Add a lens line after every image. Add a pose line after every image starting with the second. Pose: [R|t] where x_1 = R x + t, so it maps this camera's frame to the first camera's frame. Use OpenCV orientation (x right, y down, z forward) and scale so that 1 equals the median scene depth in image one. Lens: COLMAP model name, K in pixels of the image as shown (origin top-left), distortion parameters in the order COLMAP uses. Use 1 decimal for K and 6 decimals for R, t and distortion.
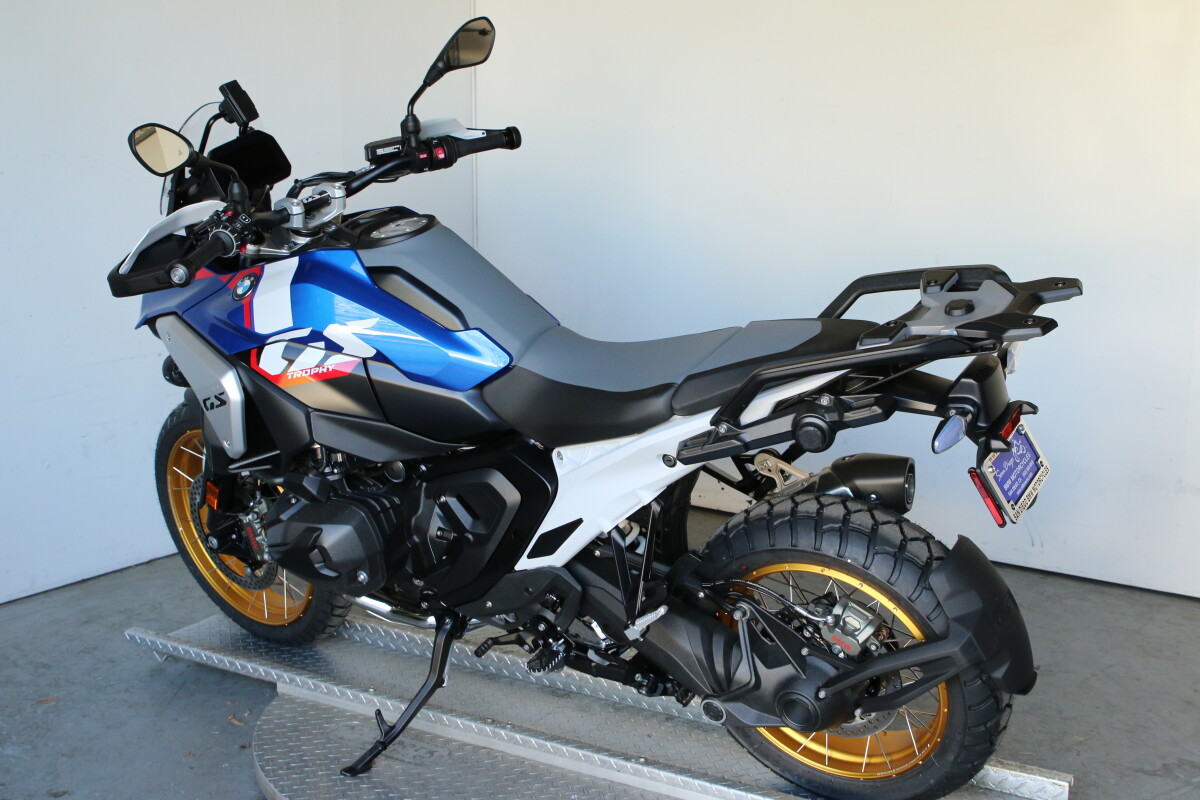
lens RADIAL K [[1542.5, 0, 607.5], [0, 1542.5, 408.1], [0, 0, 1]] dist [-0.044675, 0.000000]
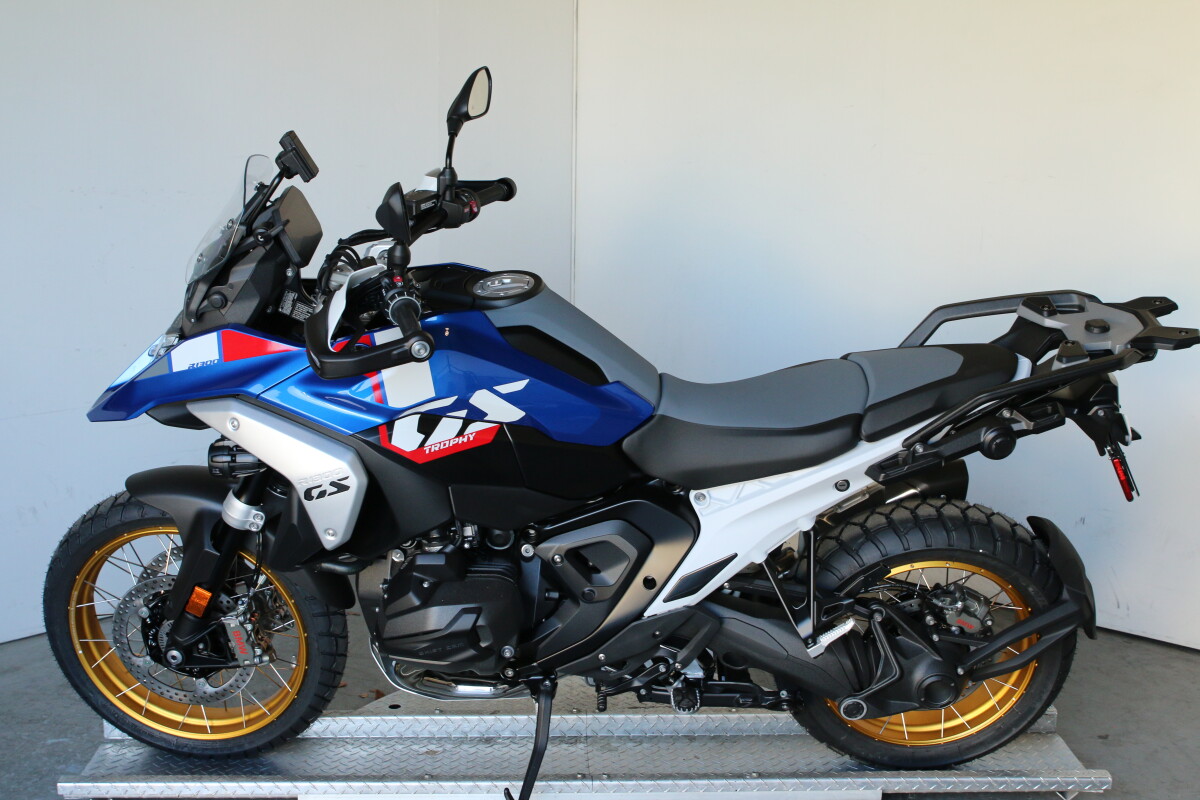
lens RADIAL K [[1542.5, 0, 600.4], [0, 1542.5, 395.1], [0, 0, 1]] dist [-0.044675, 0.000000]
pose [[0.832047, -0.092446, 0.546948, -0.835984], [0.105216, 0.994417, 0.008016, -0.067465], [-0.544635, 0.050878, 0.837128, 0.219083]]
